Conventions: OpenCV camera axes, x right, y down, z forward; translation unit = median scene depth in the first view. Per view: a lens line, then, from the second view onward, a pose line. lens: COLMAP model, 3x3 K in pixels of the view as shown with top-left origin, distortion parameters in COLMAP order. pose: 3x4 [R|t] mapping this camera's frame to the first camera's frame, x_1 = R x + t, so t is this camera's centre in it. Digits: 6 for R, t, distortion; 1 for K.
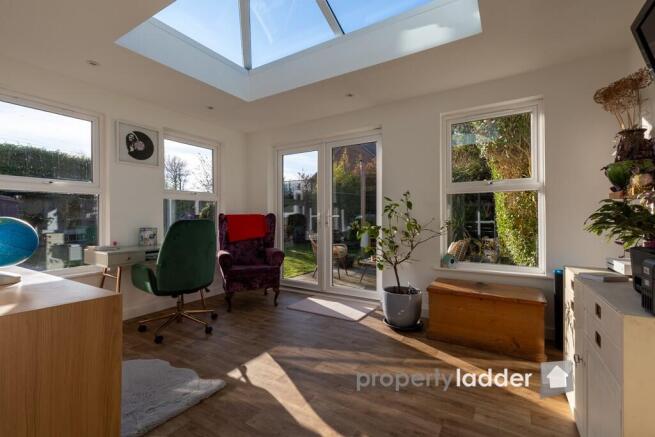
lens RADIAL K [[298.0, 0, 326.0], [0, 298.0, 215.0], [0, 0, 1]] dist [0.007081, -0.003263]
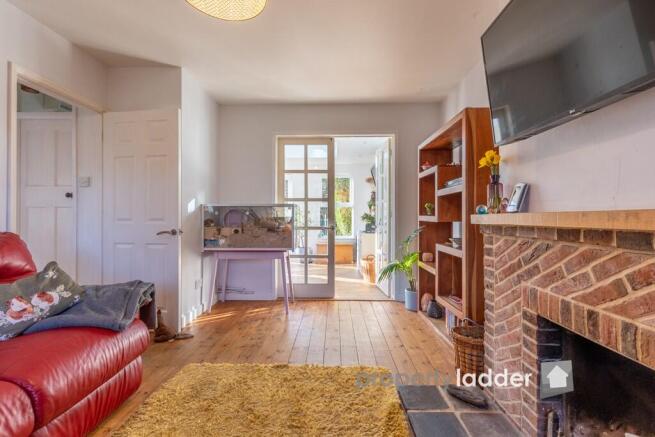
lens RADIAL K [[298.0, 0, 327.1], [0, 298.0, 216.9], [0, 0, 1]] dist [0.007081, -0.003263]
pose [[0.863161, 0.011745, 0.504792, -0.788447], [-0.012122, 0.999923, -0.002538, 0.013301], [-0.504783, -0.003928, 0.863238, -1.136693]]
